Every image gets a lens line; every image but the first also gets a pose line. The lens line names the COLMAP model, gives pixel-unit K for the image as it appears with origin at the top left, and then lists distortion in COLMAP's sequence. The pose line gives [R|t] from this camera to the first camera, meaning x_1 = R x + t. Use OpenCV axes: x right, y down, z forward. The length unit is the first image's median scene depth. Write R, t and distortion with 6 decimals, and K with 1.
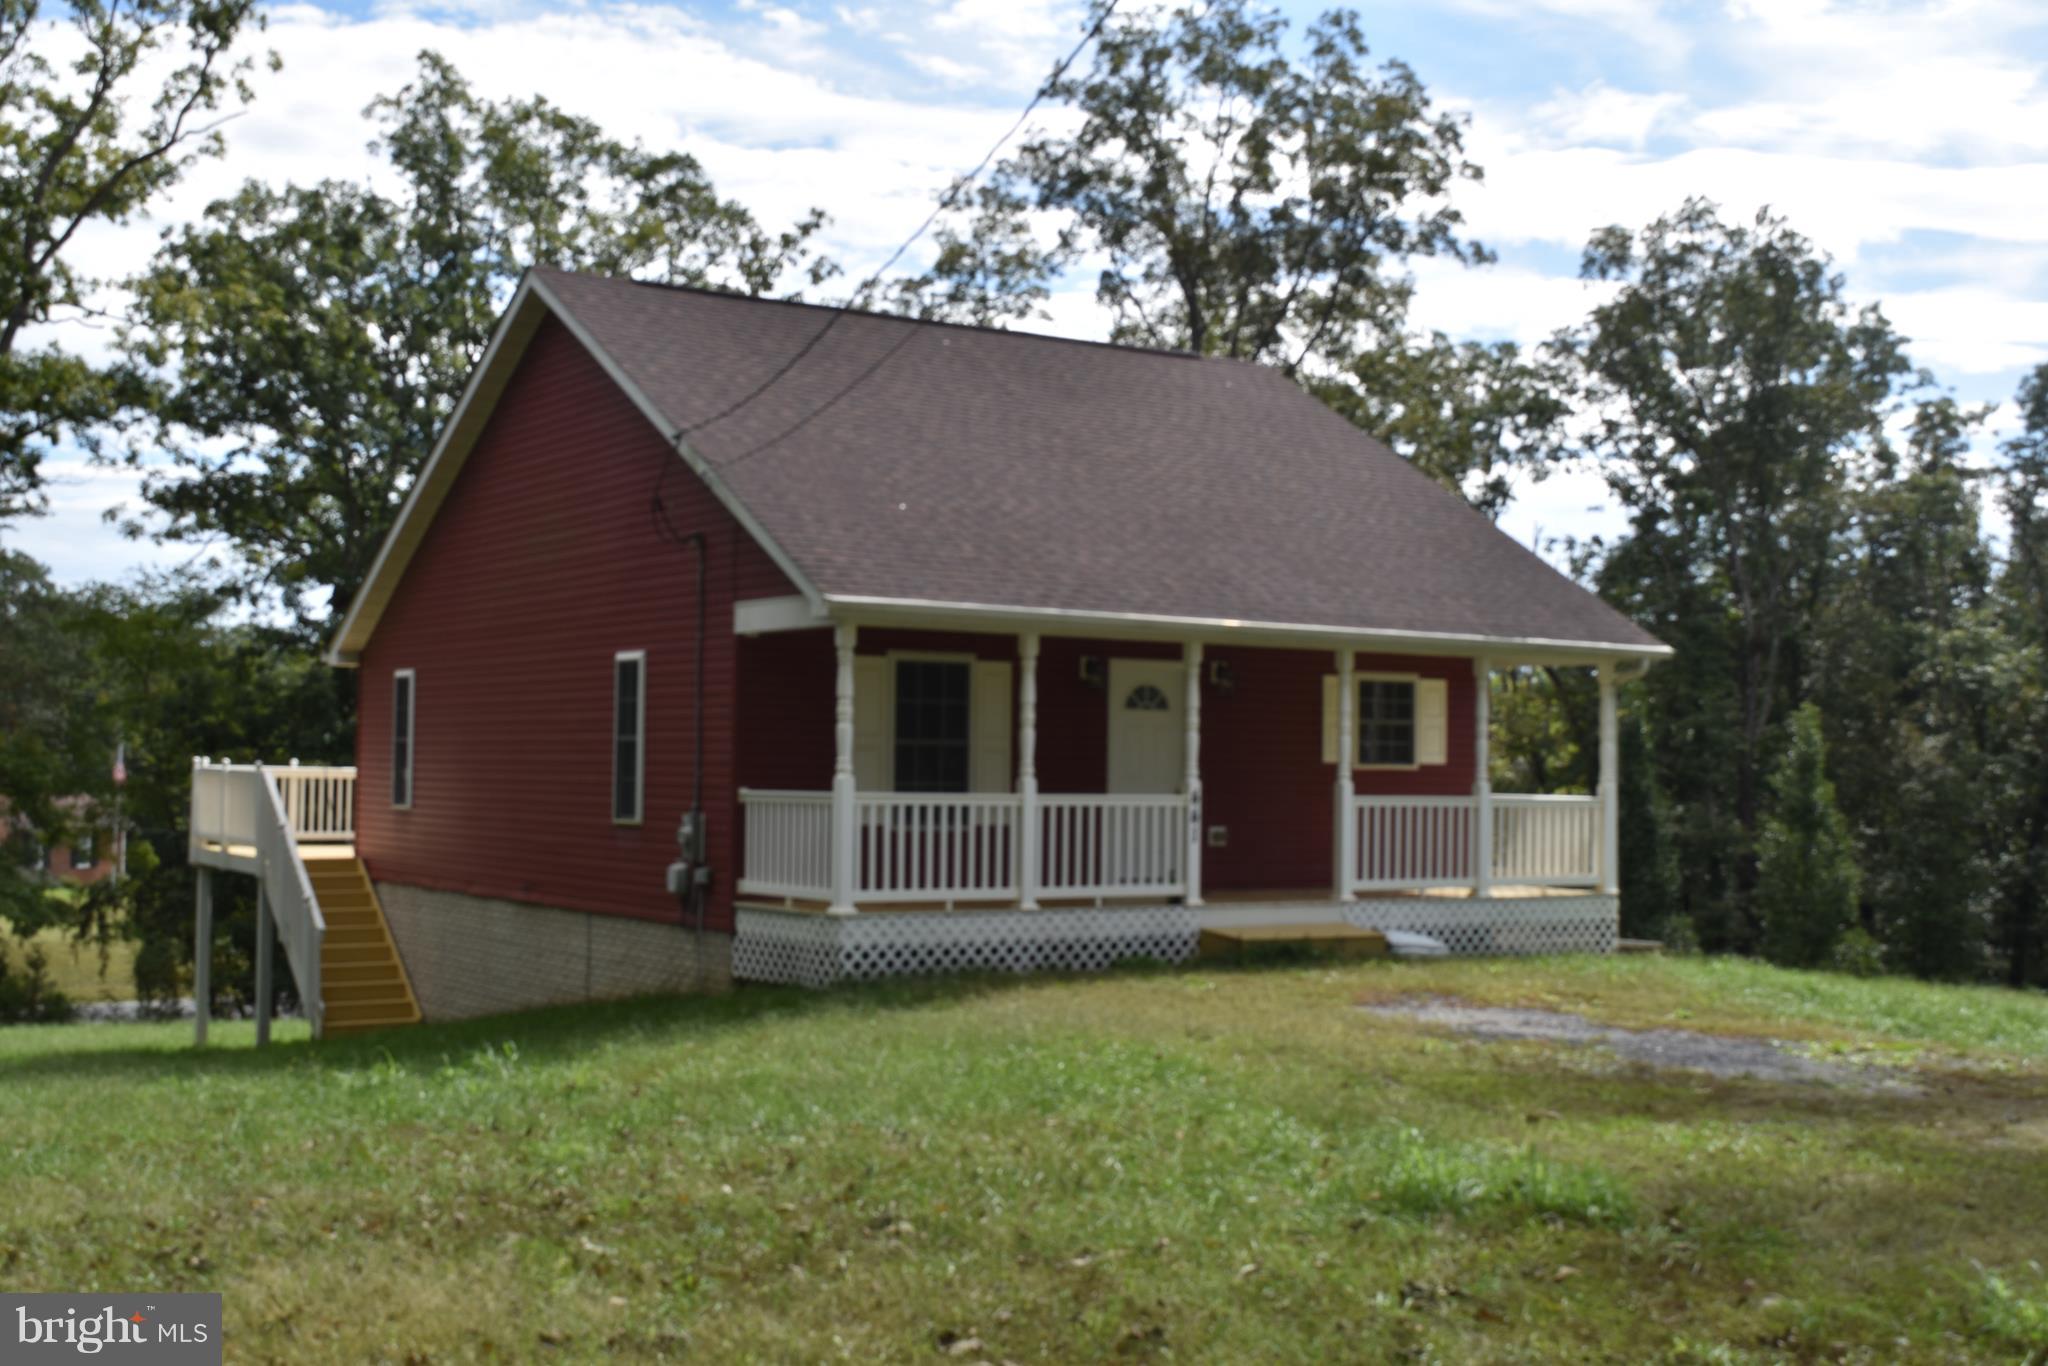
lens RADIAL K [[2386.1, 0, 1024.0], [0, 2386.1, 683.0], [0, 0, 1]] dist [-0.038736, -0.022315]
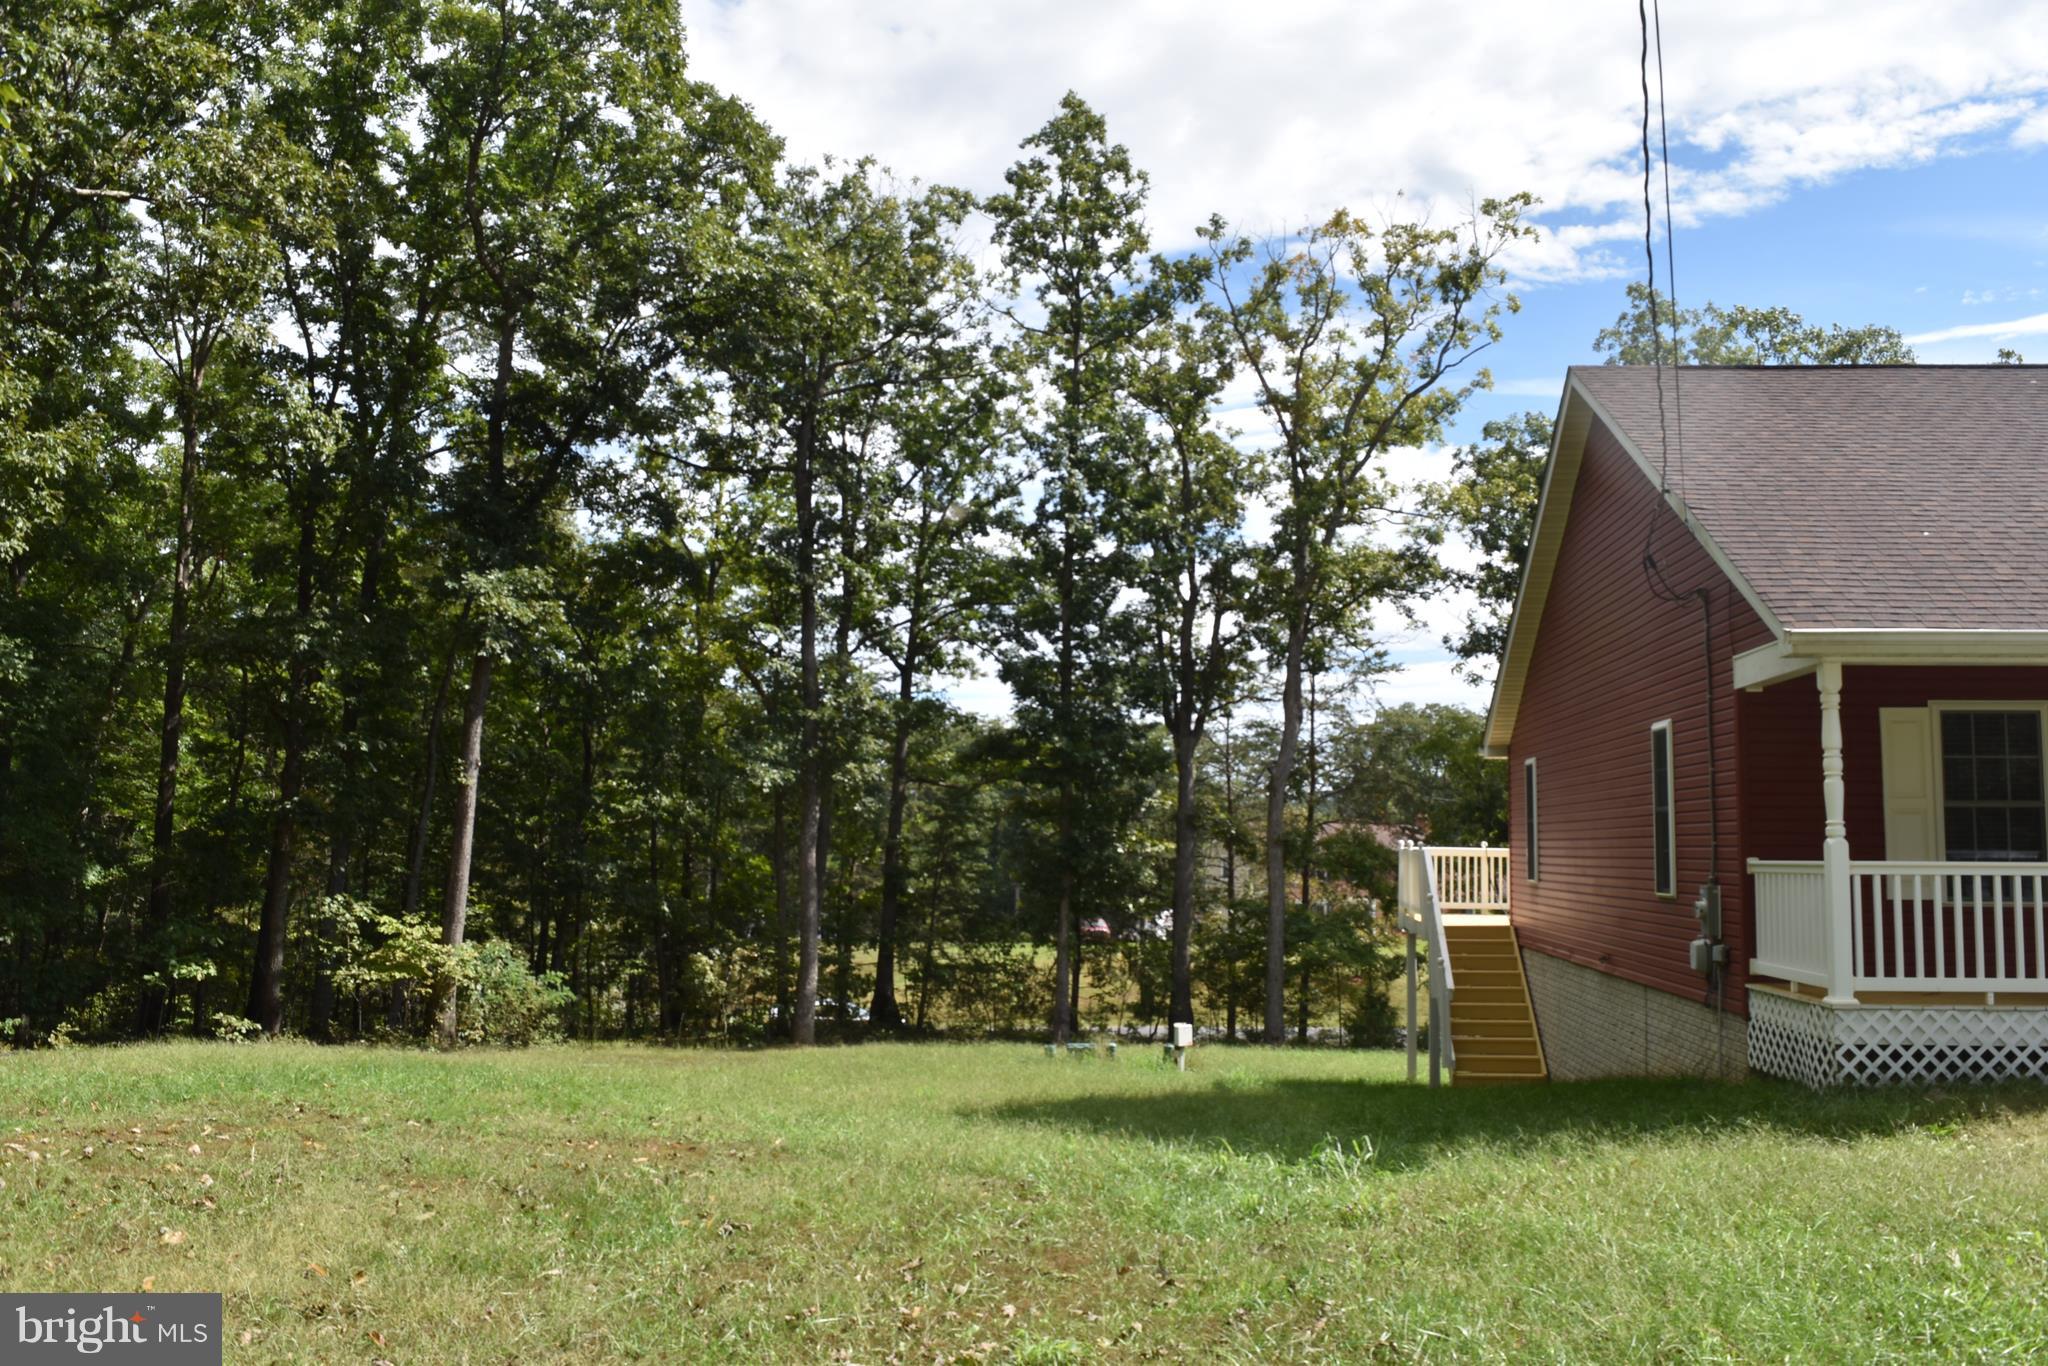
lens RADIAL K [[1643.7, 0, 1029.8], [0, 1643.7, 652.4], [0, 0, 1]] dist [-0.082044, 0.008948]
pose [[0.768315, -0.074919, -0.635672, 0.060326], [0.016097, 0.995074, -0.097821, 0.019331], [0.639869, 0.064924, 0.765736, 0.304374]]
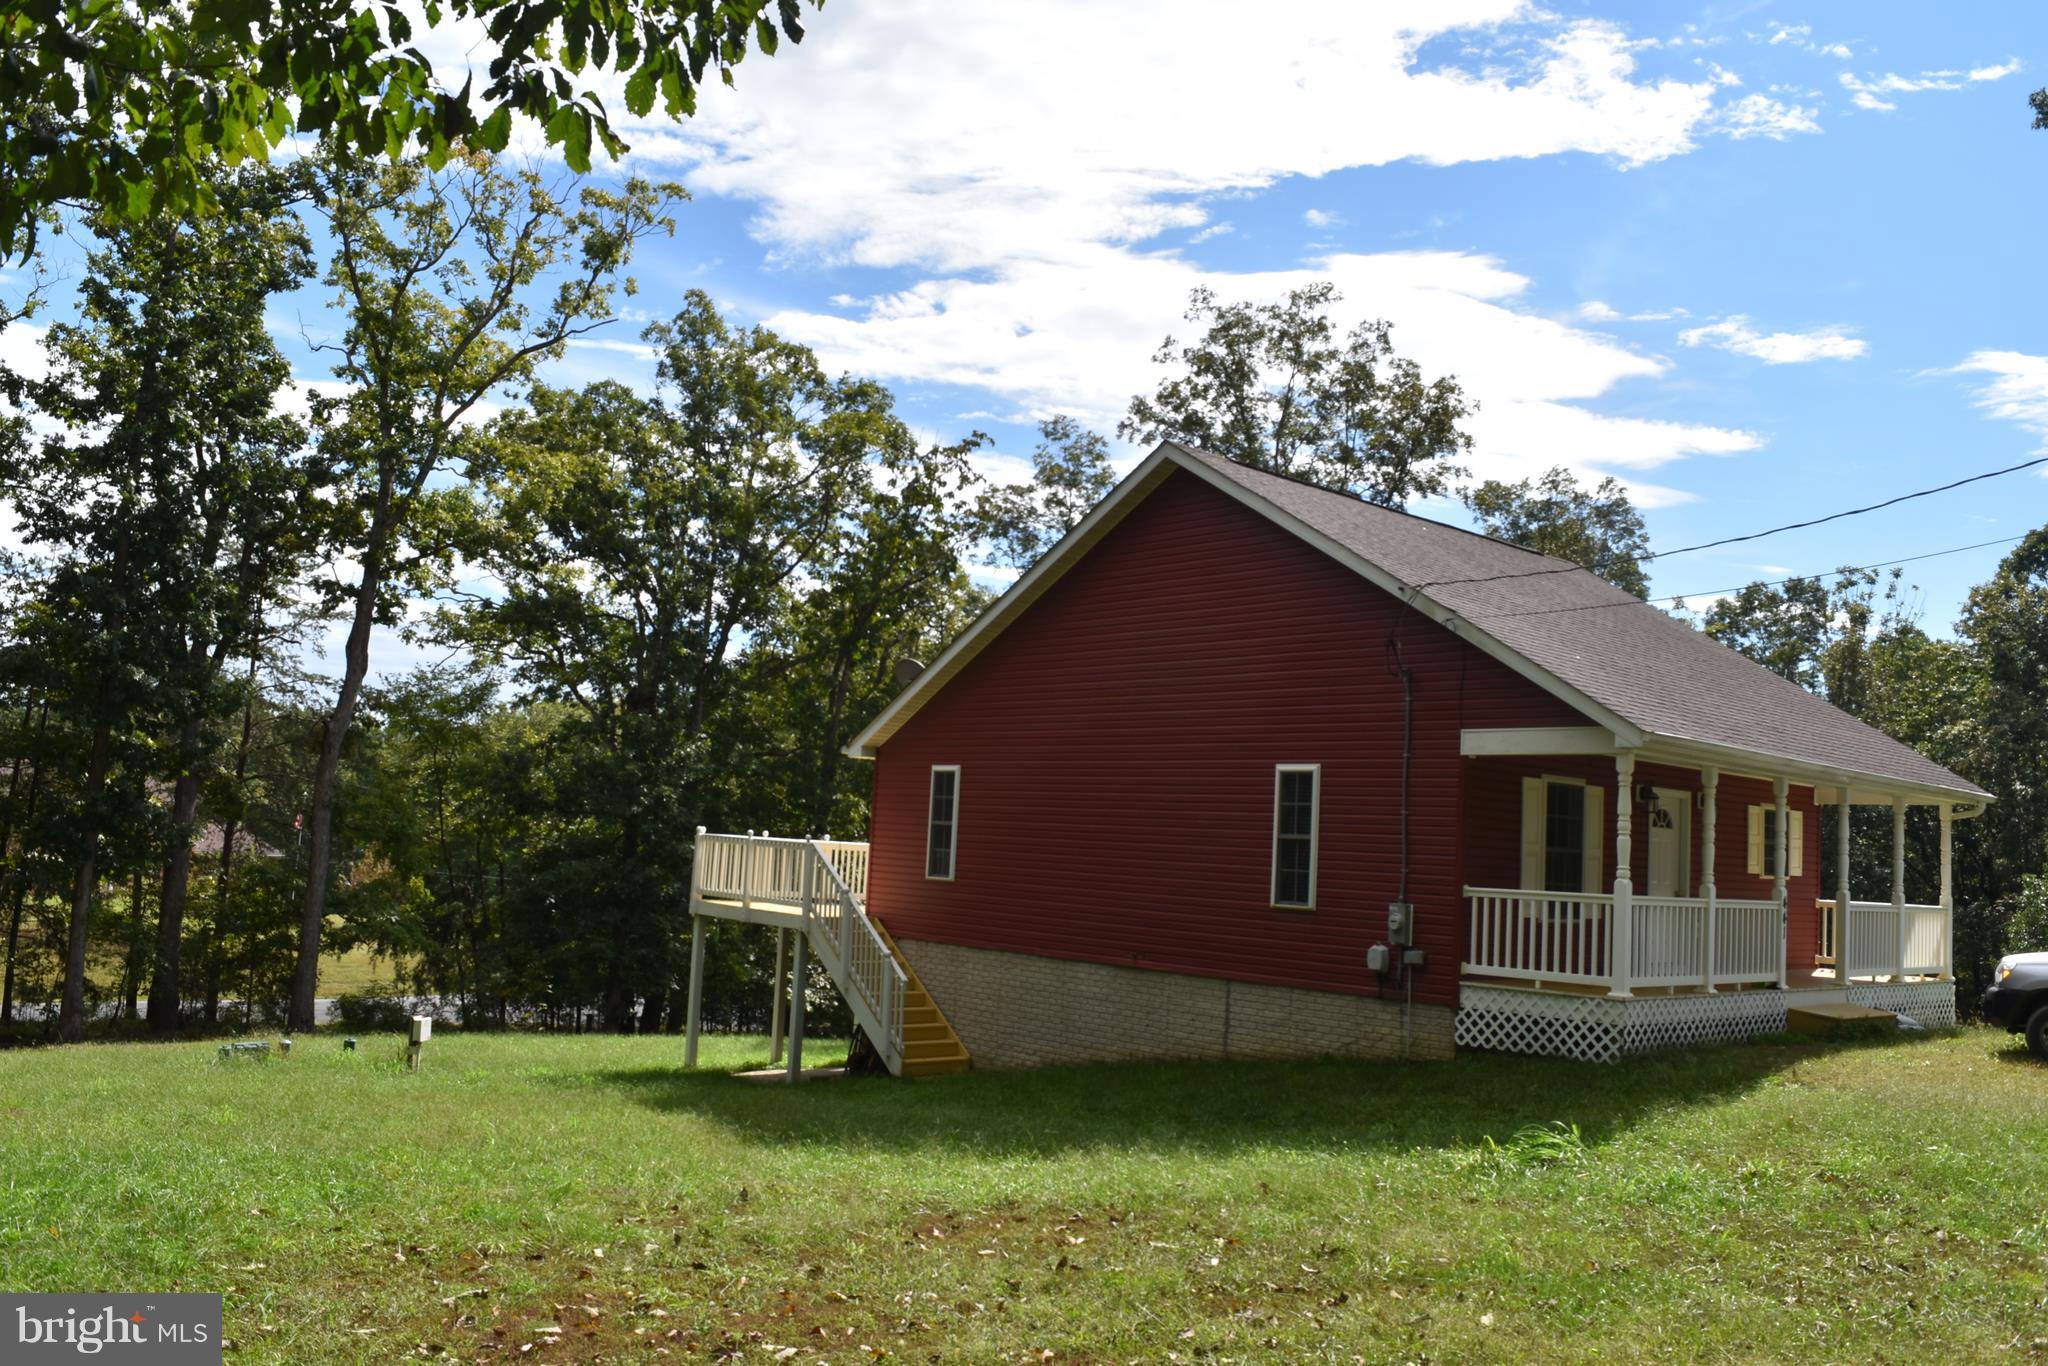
lens RADIAL K [[1643.7, 0, 1029.8], [0, 1643.7, 652.4], [0, 0, 1]] dist [-0.082044, 0.008948]
pose [[0.988870, 0.057651, 0.137155, -0.398564], [-0.046645, 0.995528, -0.082153, 0.004684], [-0.141278, 0.074841, 0.987137, 0.189065]]
